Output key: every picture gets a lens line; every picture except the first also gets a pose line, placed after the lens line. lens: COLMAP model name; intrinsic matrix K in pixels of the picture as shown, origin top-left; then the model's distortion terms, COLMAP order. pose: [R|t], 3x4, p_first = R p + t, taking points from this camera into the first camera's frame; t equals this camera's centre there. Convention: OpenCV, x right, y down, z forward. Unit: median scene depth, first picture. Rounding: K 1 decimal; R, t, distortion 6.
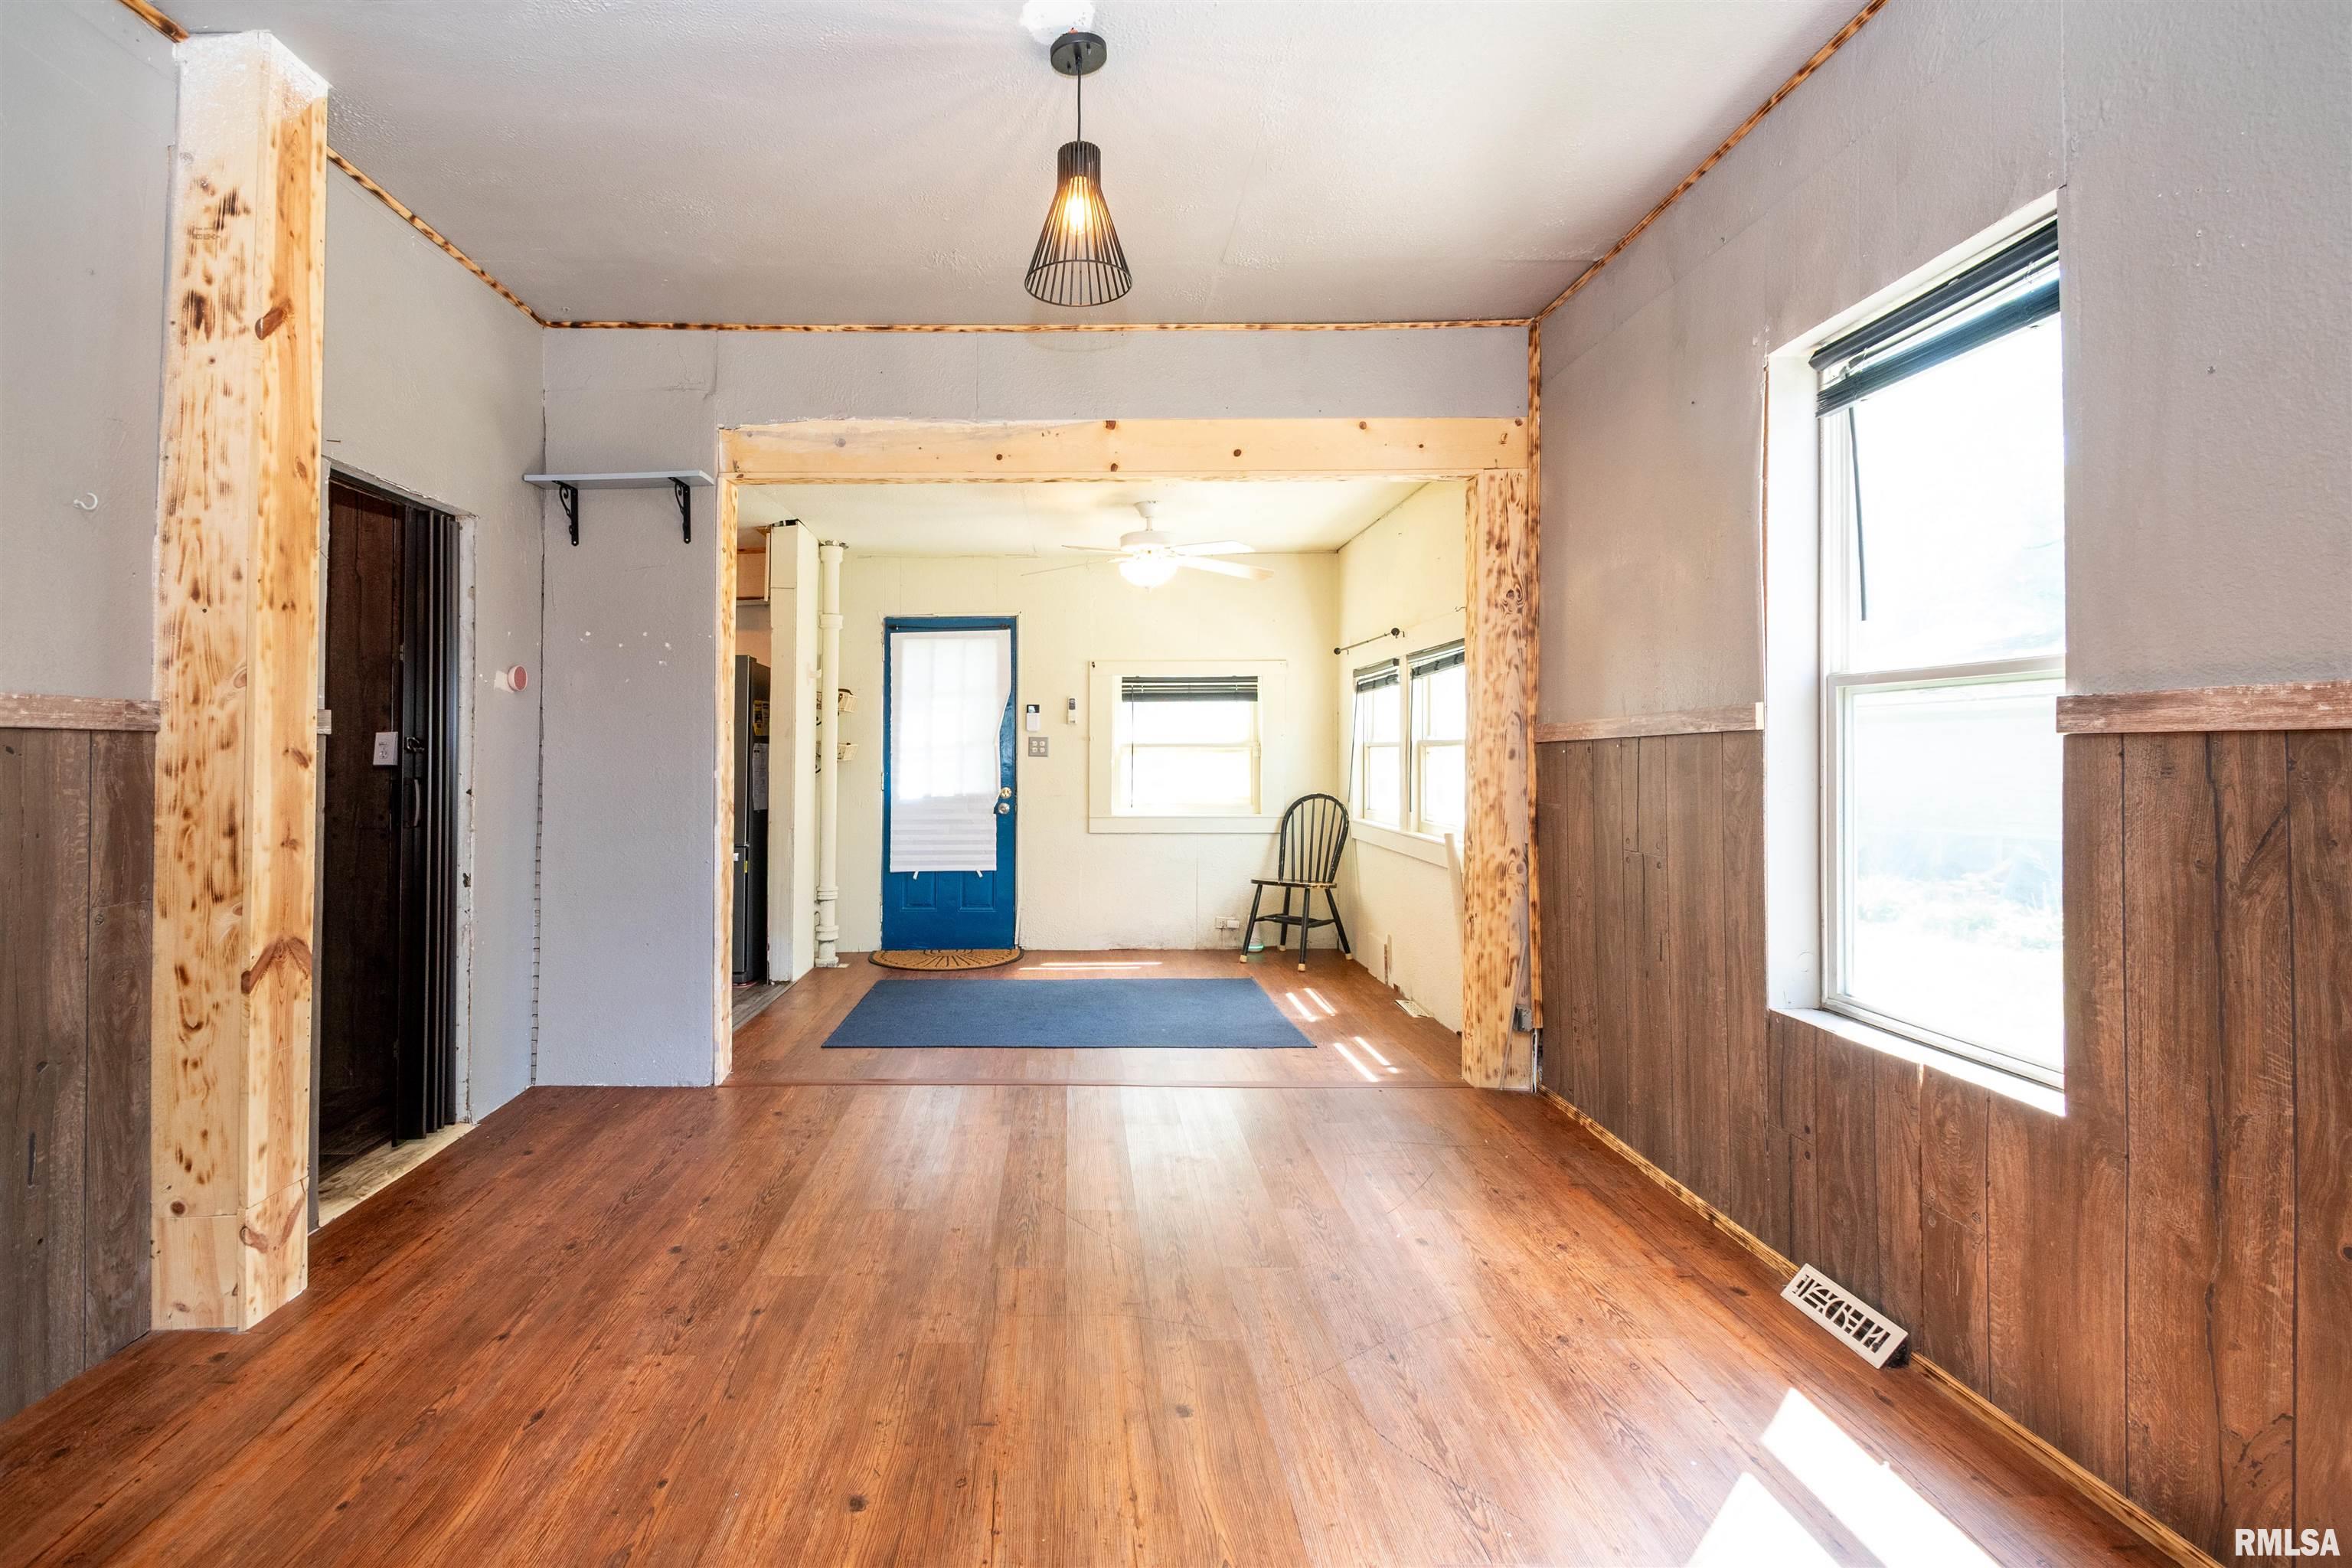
lens RADIAL K [[1073.0, 0, 1066.2], [0, 1073.0, 719.9], [0, 0, 1]] dist [-0.003448, -0.001318]
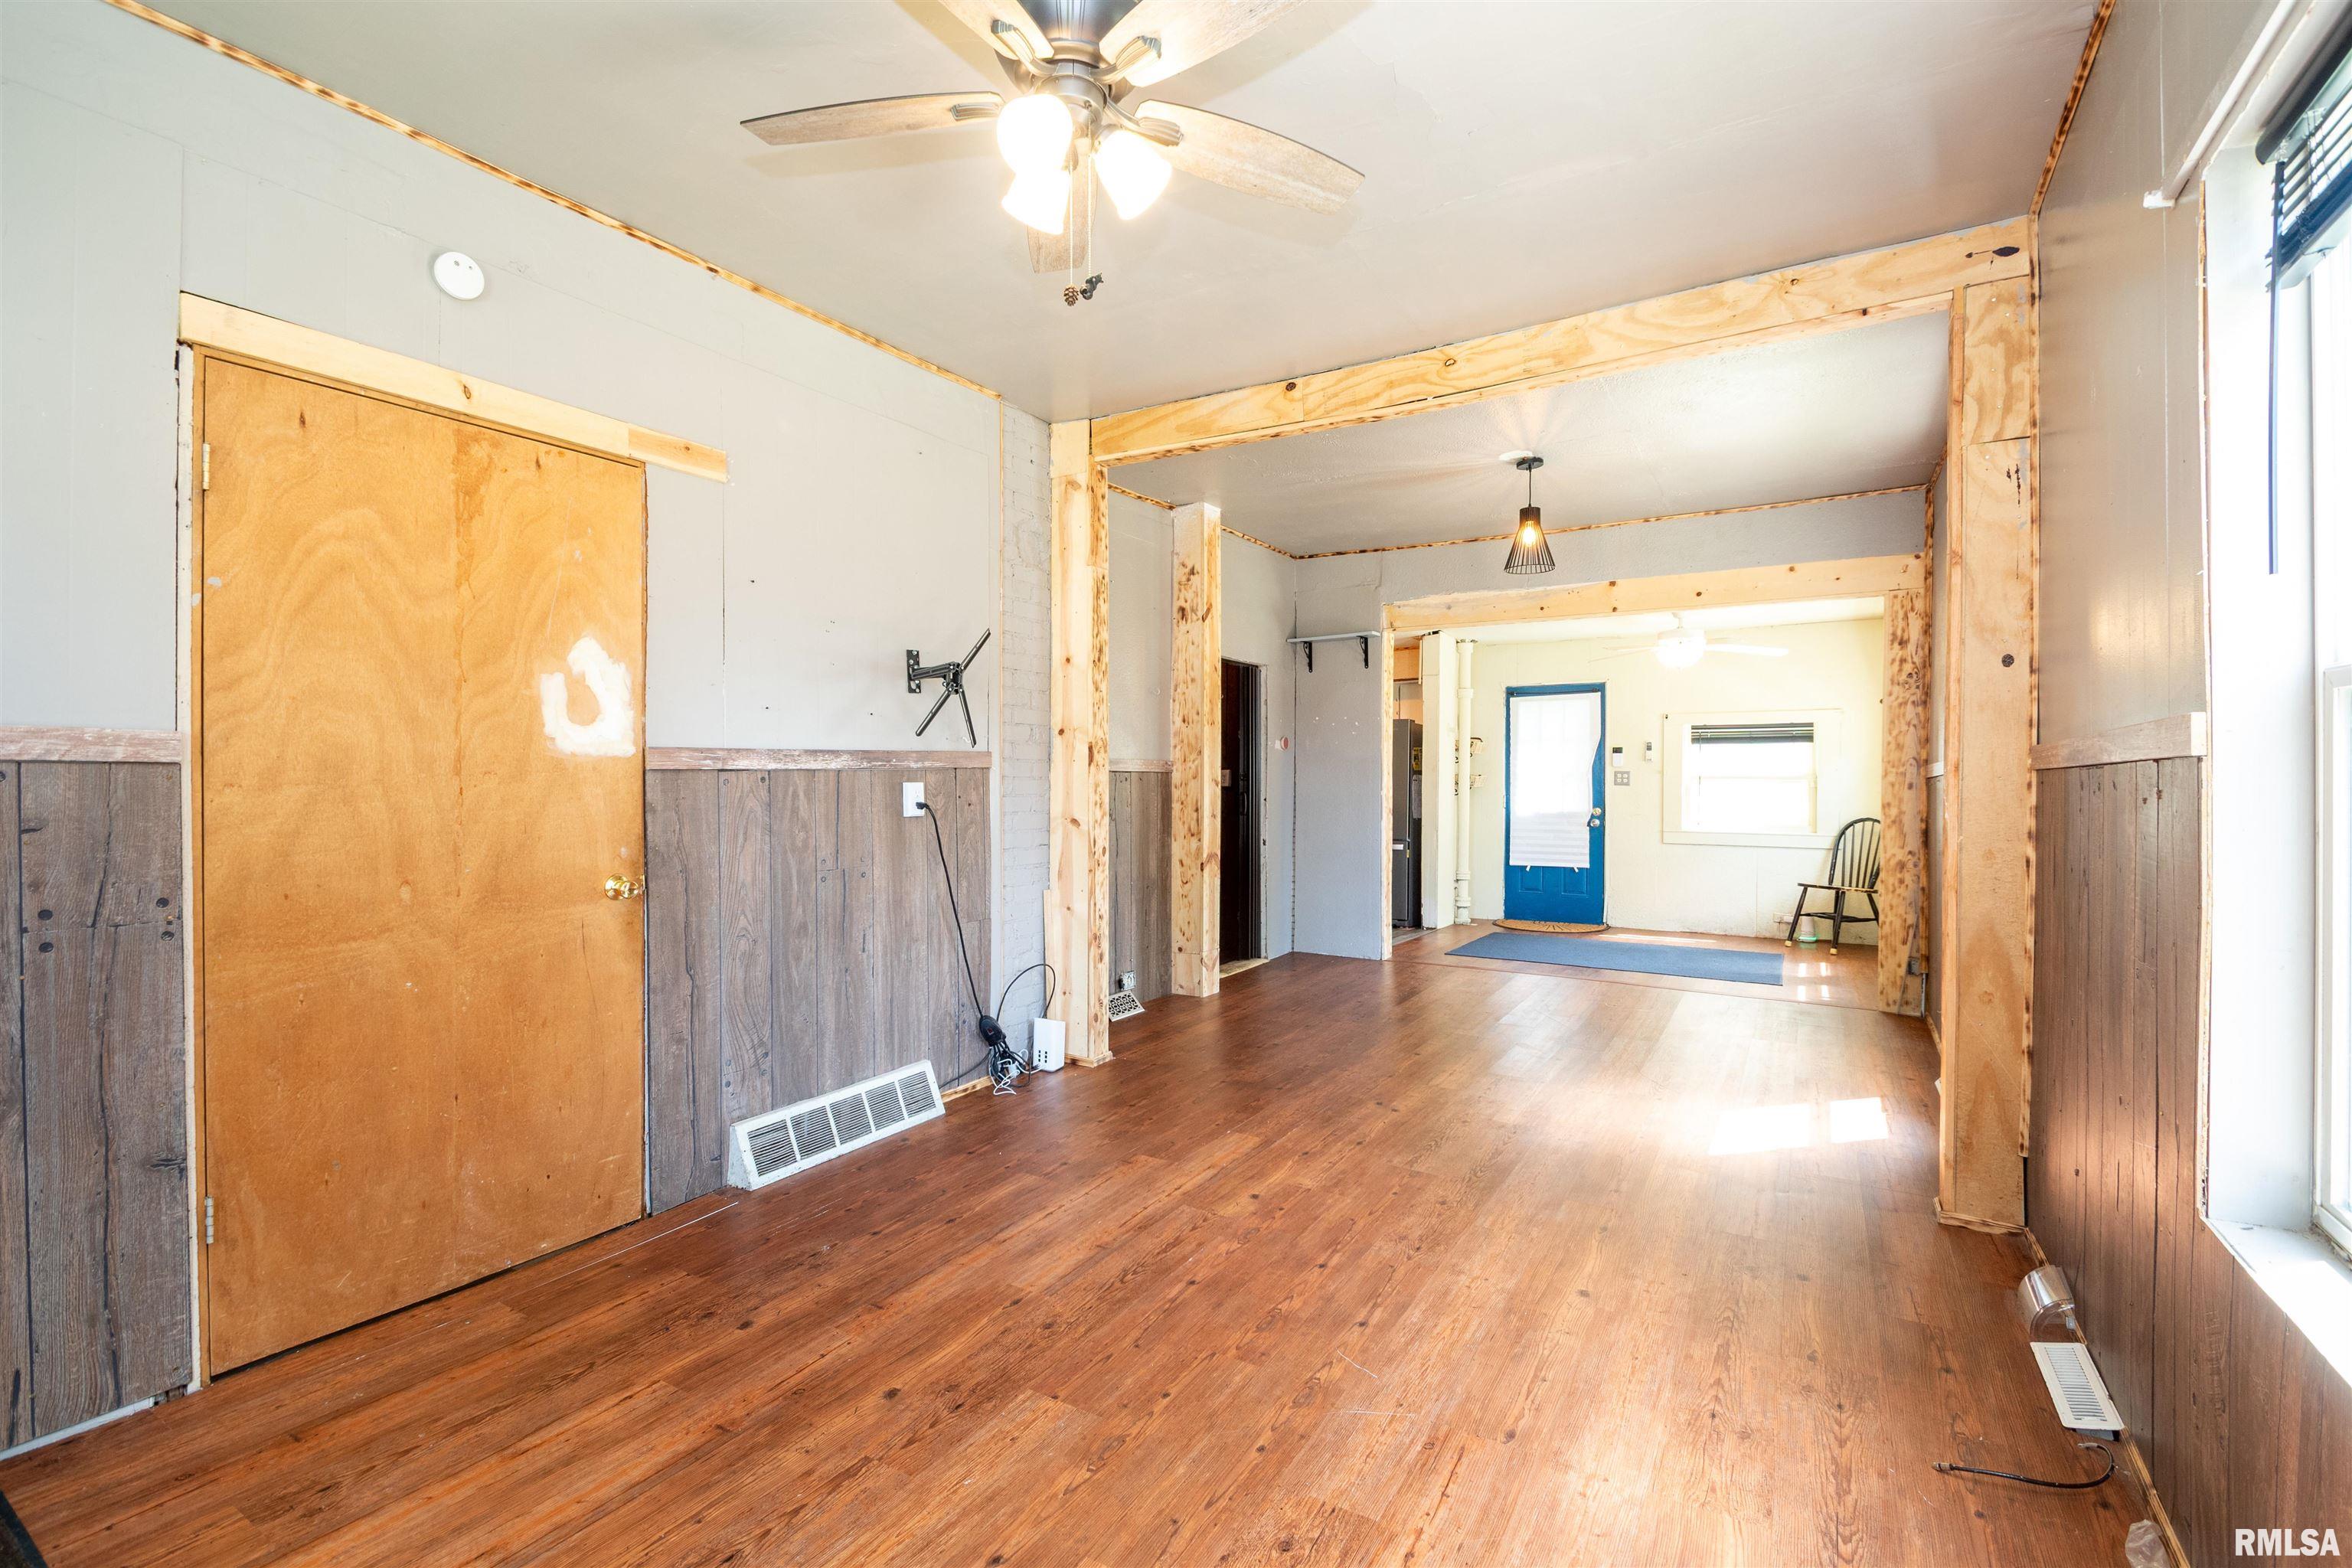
lens RADIAL K [[1073.0, 0, 1133.0], [0, 1073.0, 775.1], [0, 0, 1]] dist [-0.003448, -0.001318]
pose [[0.839230, 0.003928, -0.543763, 0.319689], [0.010221, 0.999683, 0.022995, -0.026966], [0.543681, -0.024856, 0.838924, -0.787241]]
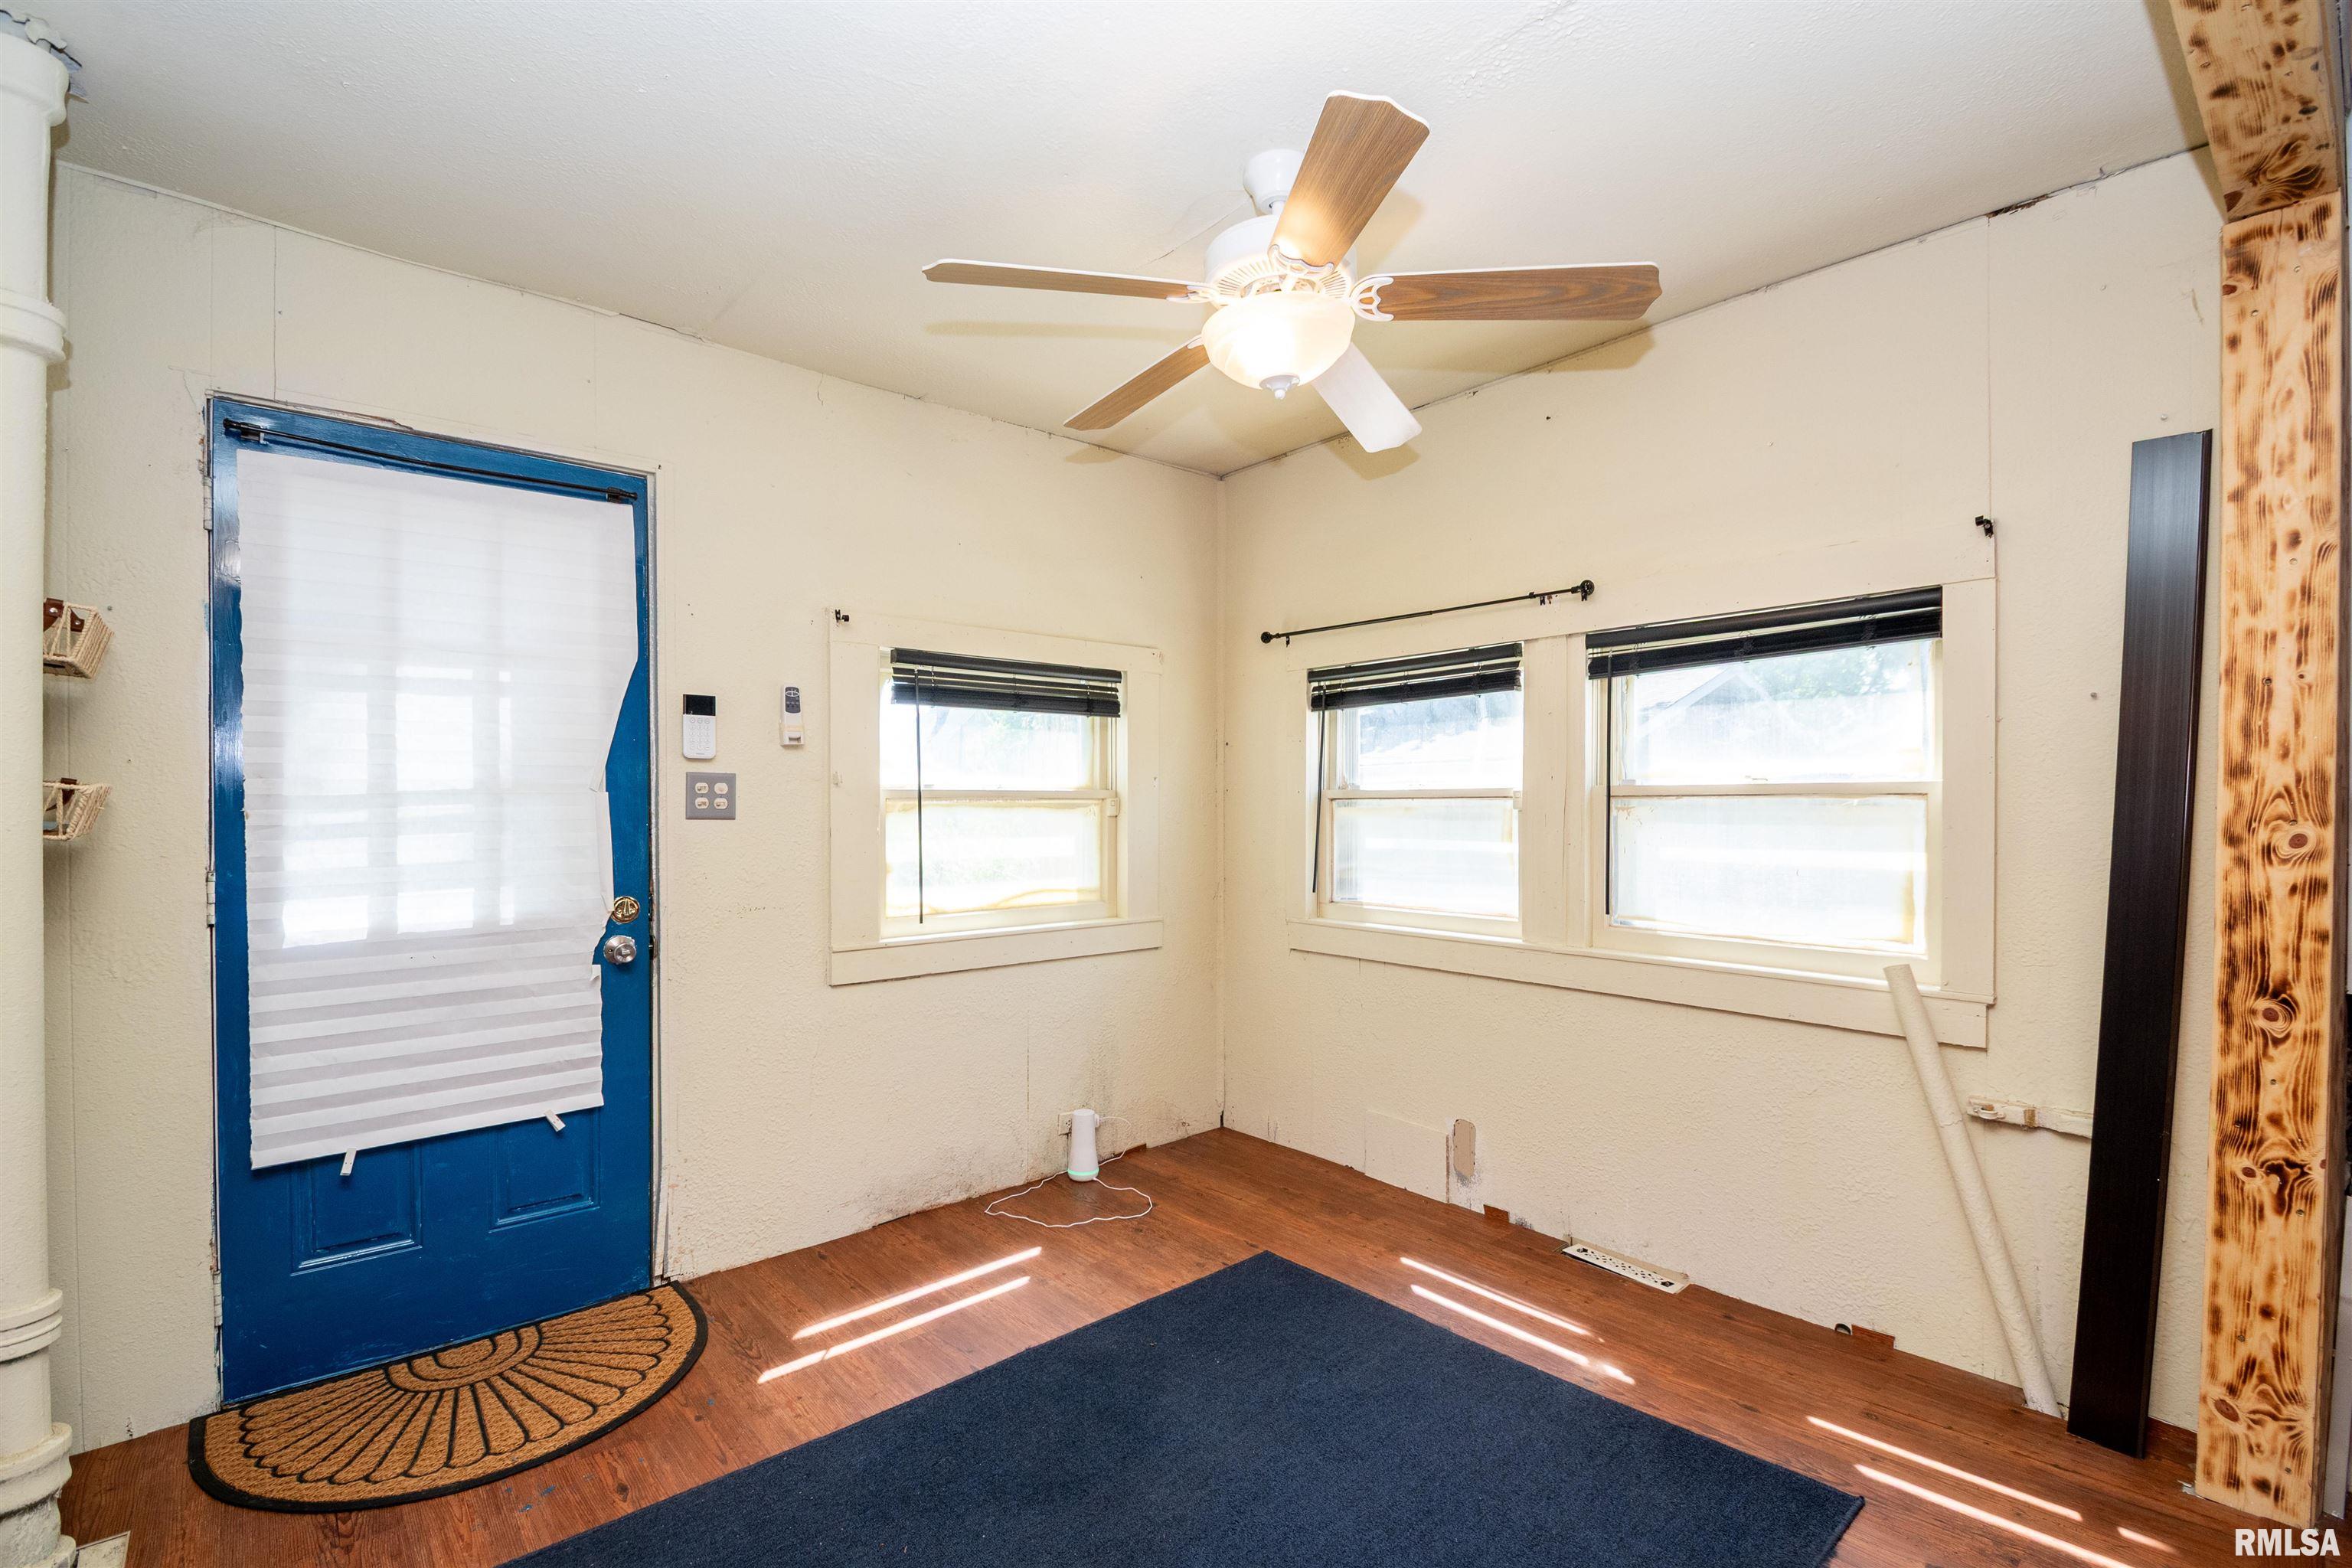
lens RADIAL K [[1073.0, 0, 1199.2], [0, 1073.0, 817.8], [0, 0, 1]] dist [-0.003448, -0.001318]
pose [[0.733190, -0.007140, 0.679986, -0.286729], [-0.019136, 0.999332, 0.031126, 0.028594], [-0.679754, -0.035833, 0.732564, 0.933273]]
